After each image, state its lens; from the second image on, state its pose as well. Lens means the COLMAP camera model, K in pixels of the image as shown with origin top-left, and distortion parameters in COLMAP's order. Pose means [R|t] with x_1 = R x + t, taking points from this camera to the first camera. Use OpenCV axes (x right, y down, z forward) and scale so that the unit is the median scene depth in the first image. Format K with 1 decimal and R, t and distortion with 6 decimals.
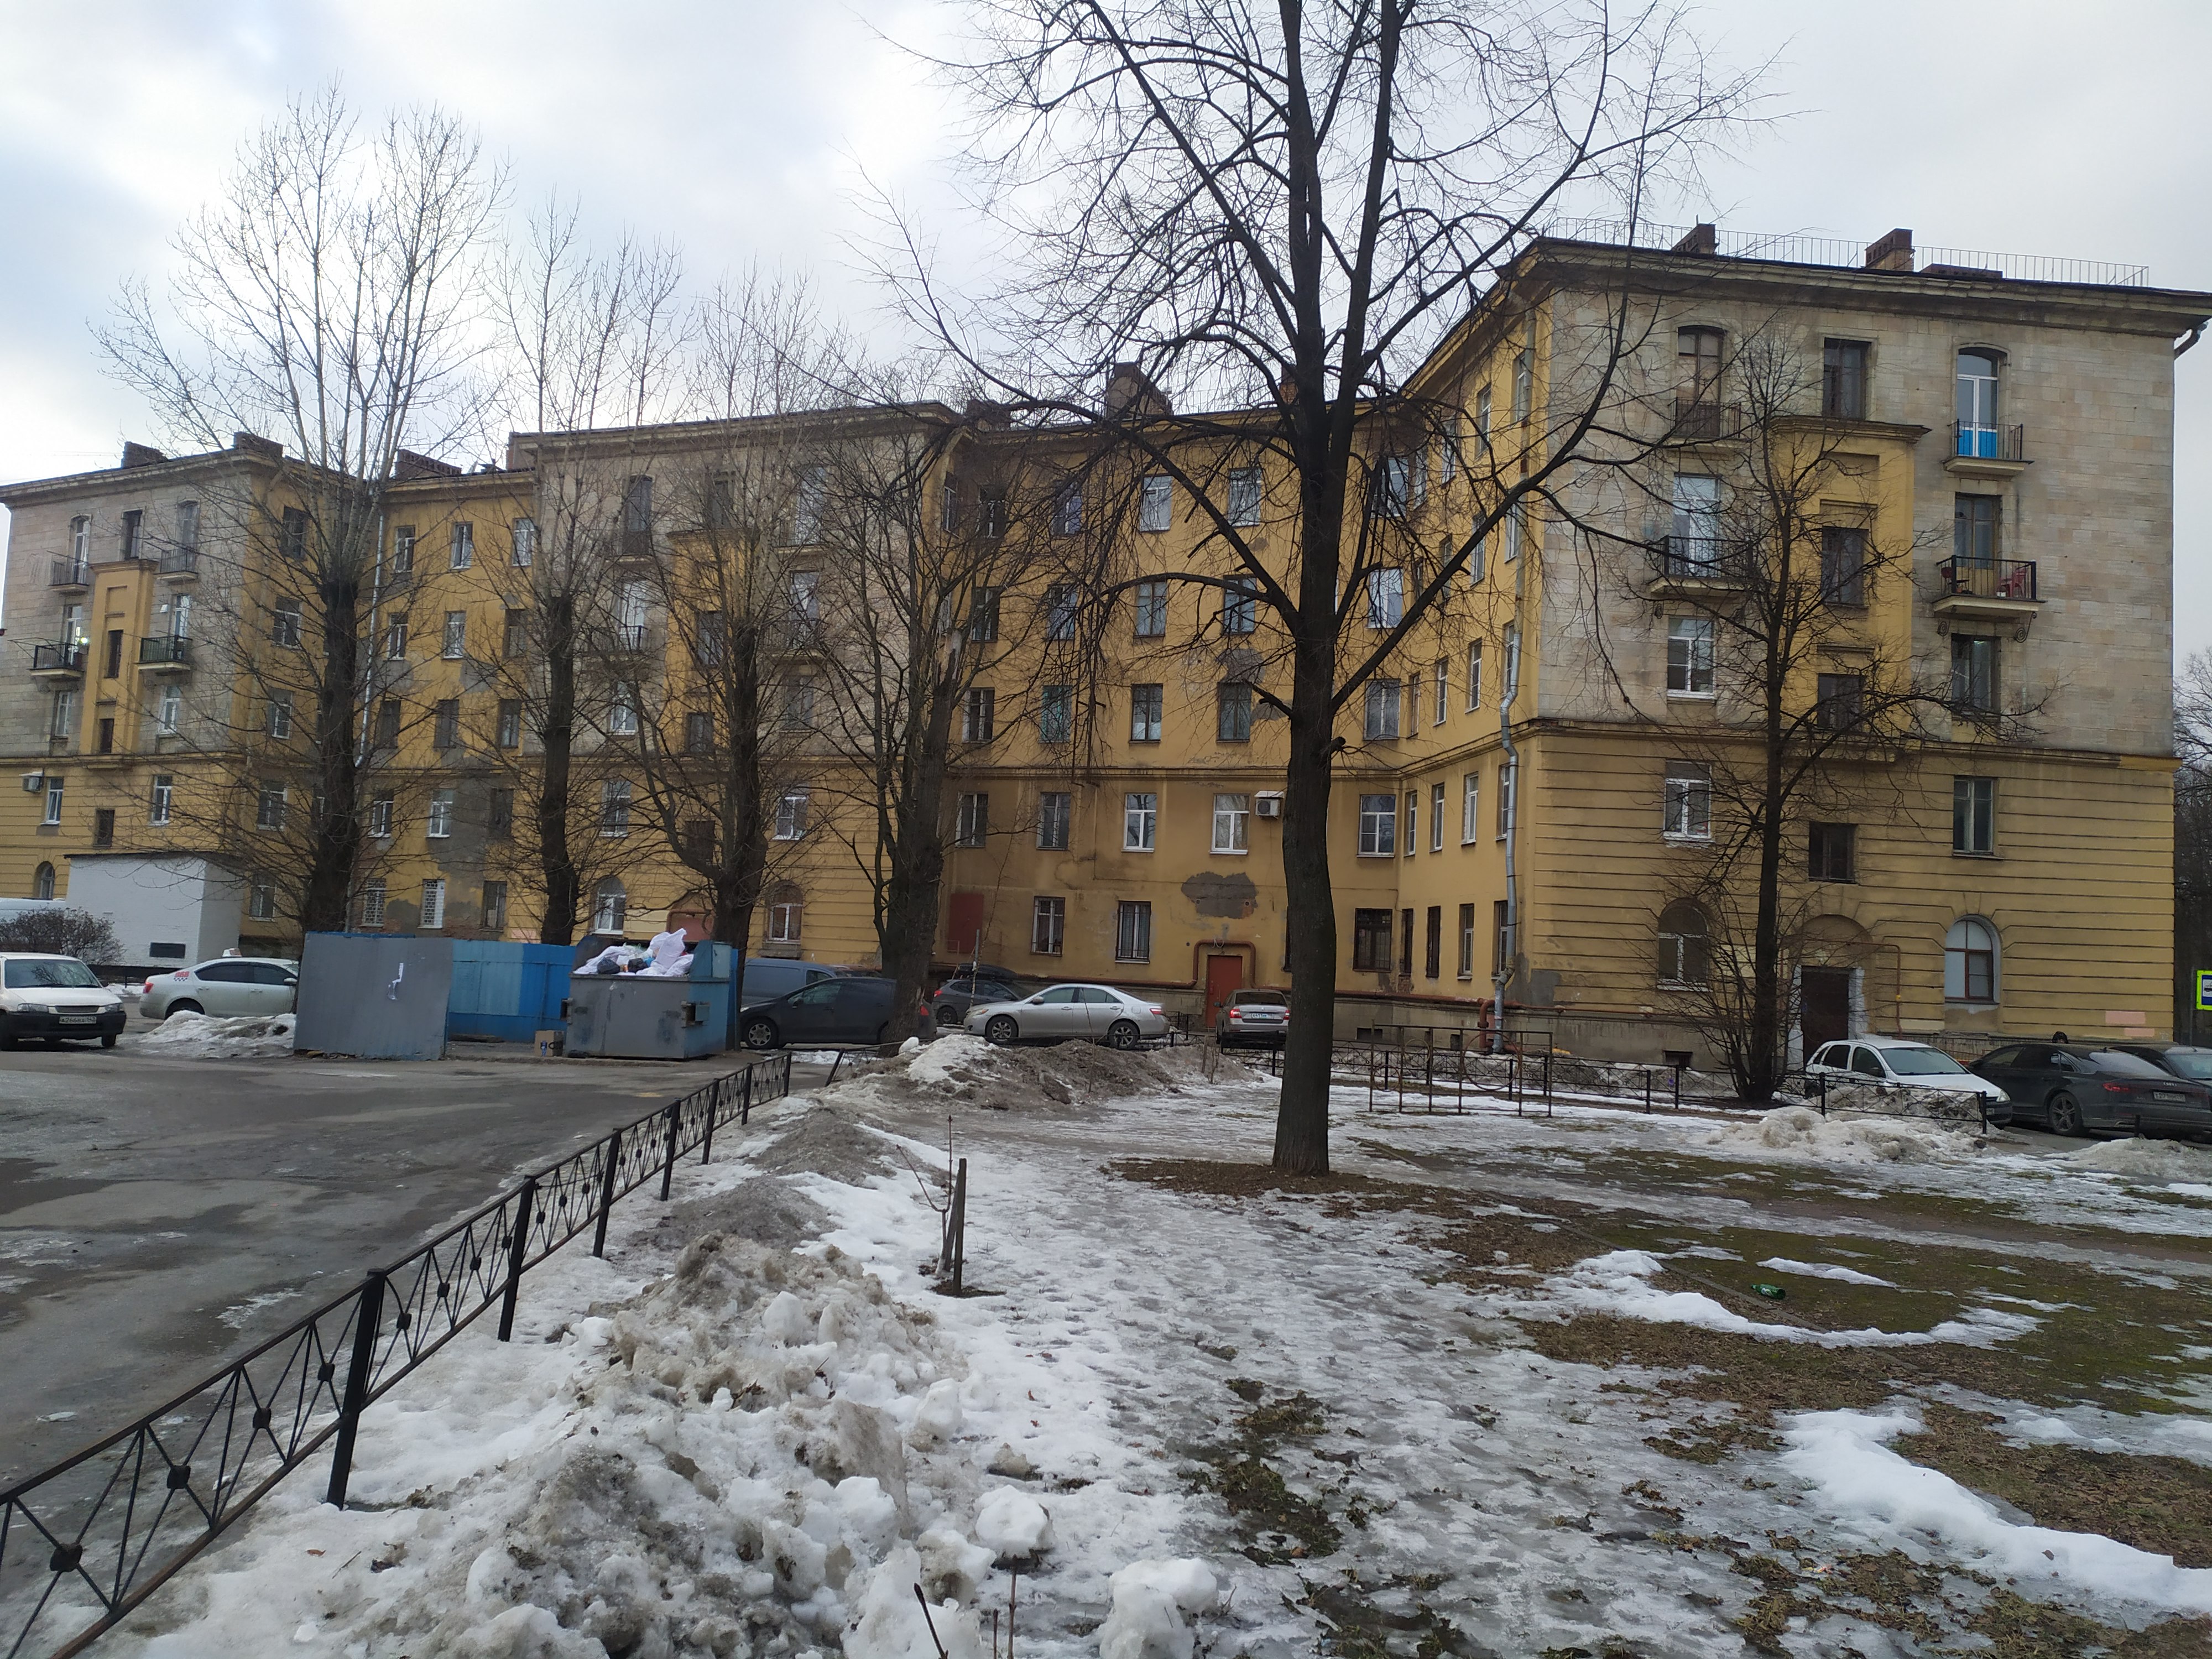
lens RADIAL K [[1733.8, 0, 1106.4], [0, 1733.8, 833.4], [0, 0, 1]] dist [0.011155, 0.003275]
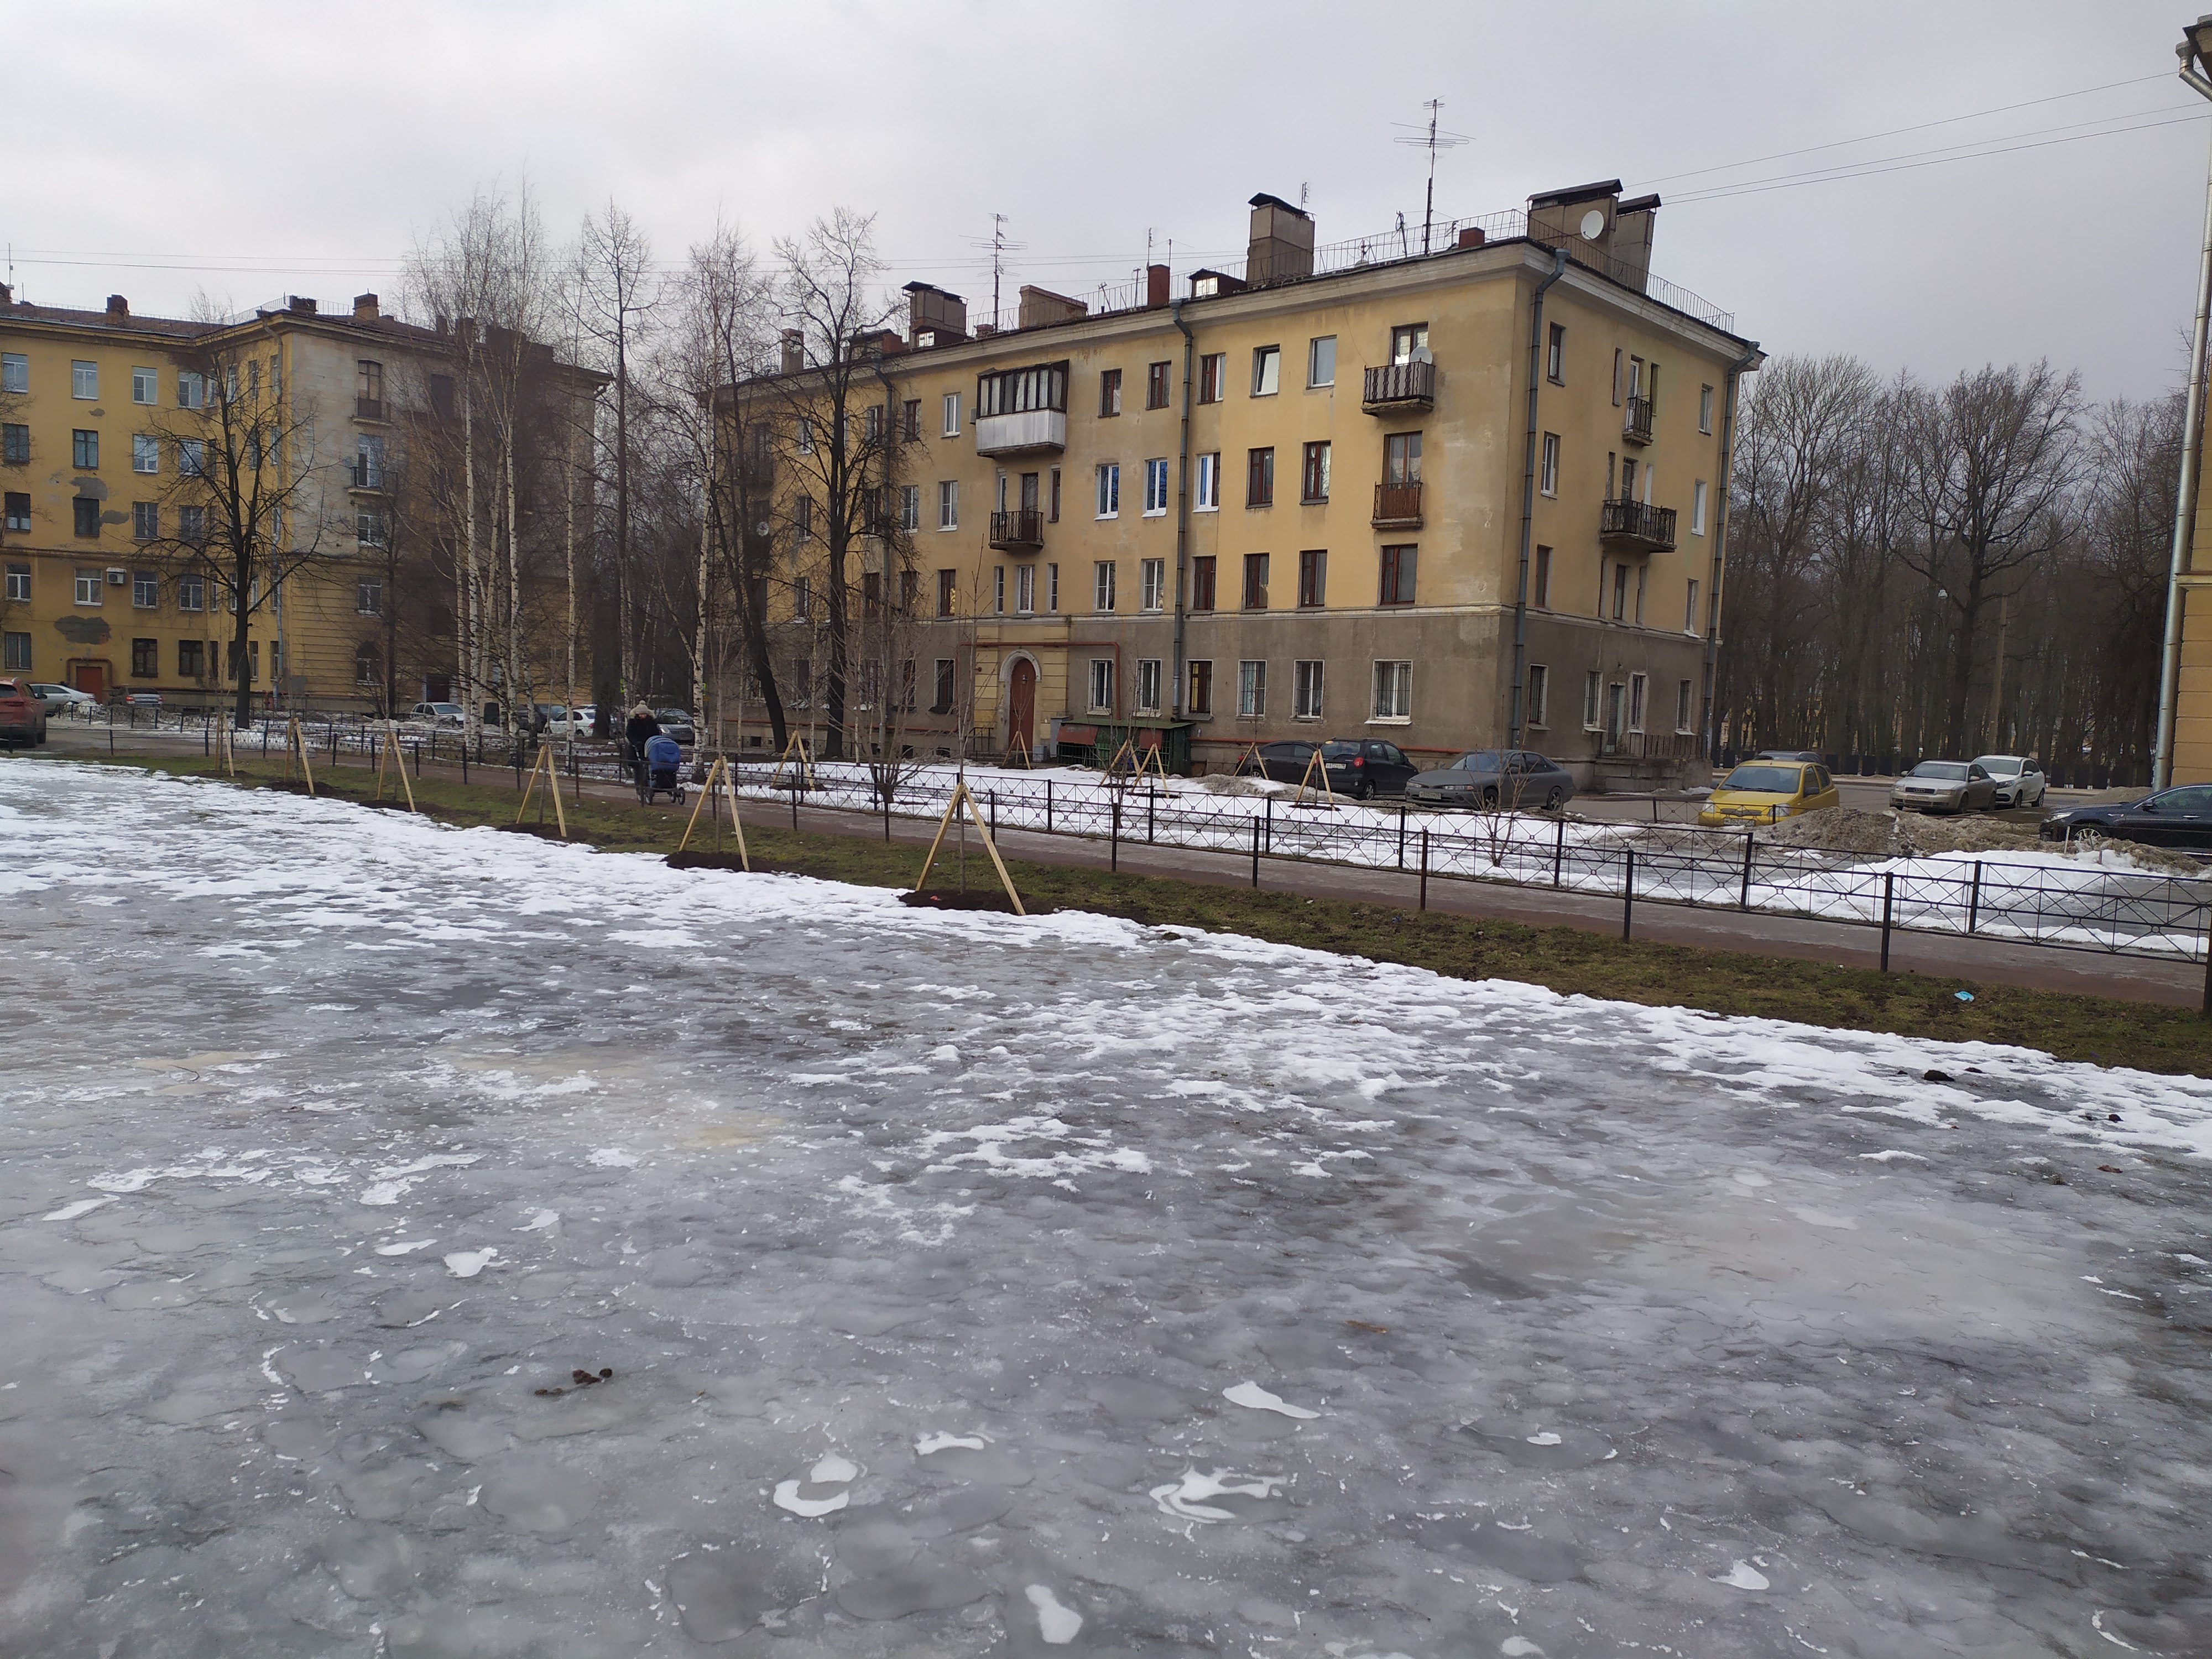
lens RADIAL K [[1733.8, 0, 1106.3], [0, 1733.8, 837.0], [0, 0, 1]] dist [0.011155, 0.003275]
pose [[0.772681, -0.069144, 0.631018, -0.260490], [-0.044144, 0.985791, 0.162072, -0.088209], [-0.633258, -0.153086, 0.758649, -0.970569]]
